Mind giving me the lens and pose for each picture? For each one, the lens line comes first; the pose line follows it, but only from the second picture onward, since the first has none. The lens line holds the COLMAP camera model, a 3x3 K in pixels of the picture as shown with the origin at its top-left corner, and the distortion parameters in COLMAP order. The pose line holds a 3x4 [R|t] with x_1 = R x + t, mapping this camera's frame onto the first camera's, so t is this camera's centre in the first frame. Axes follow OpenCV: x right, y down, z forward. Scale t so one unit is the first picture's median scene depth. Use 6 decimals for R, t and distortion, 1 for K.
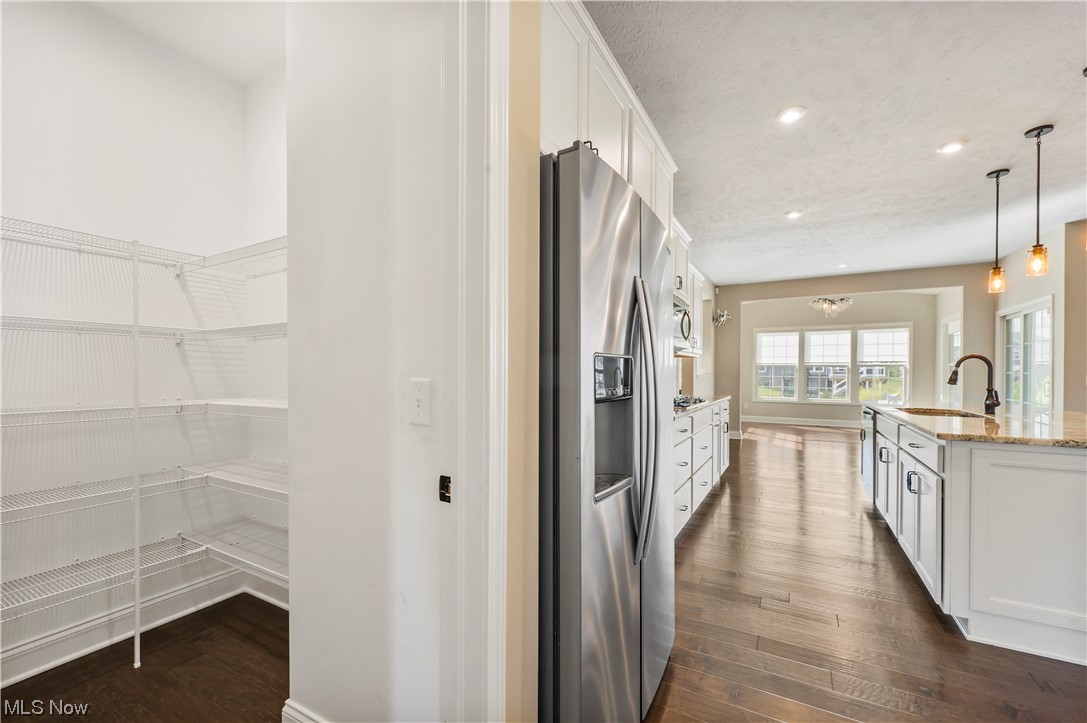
lens RADIAL K [[436.5, 0, 540.9], [0, 436.5, 364.6], [0, 0, 1]] dist [0.001938, -0.001082]
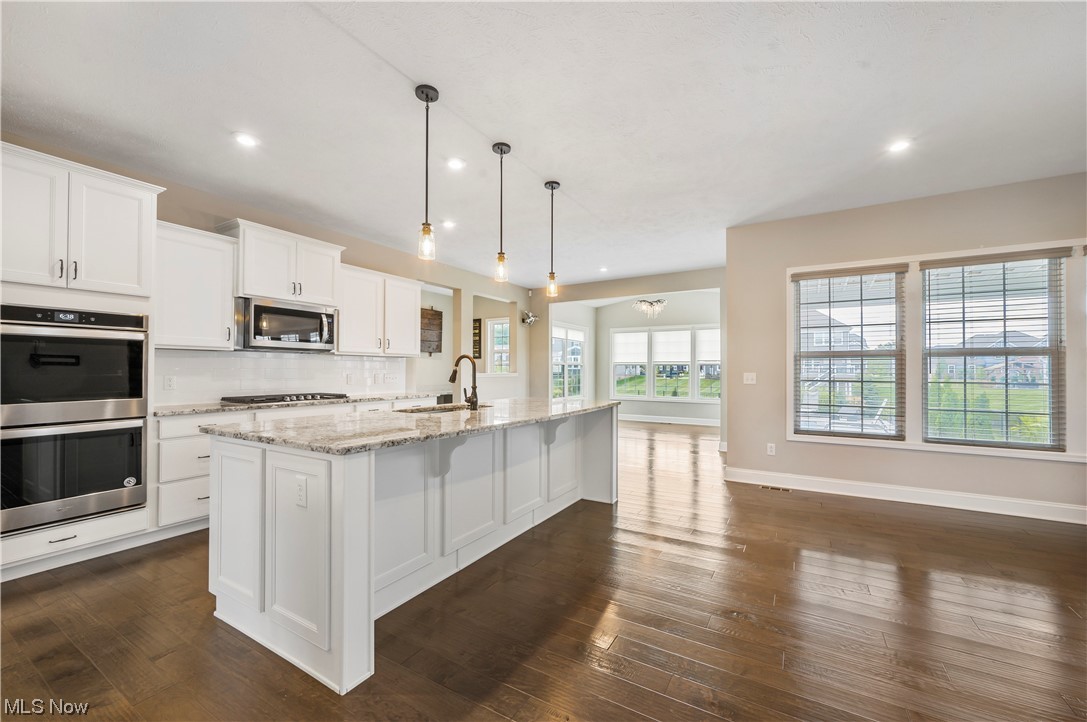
lens RADIAL K [[436.5, 0, 539.4], [0, 436.5, 361.6], [0, 0, 1]] dist [0.001938, -0.001082]
pose [[0.999858, -0.000592, -0.016825, 0.773321], [0.000493, 0.999983, -0.005878, 0.000363], [0.016828, 0.005869, 0.999841, -0.046152]]
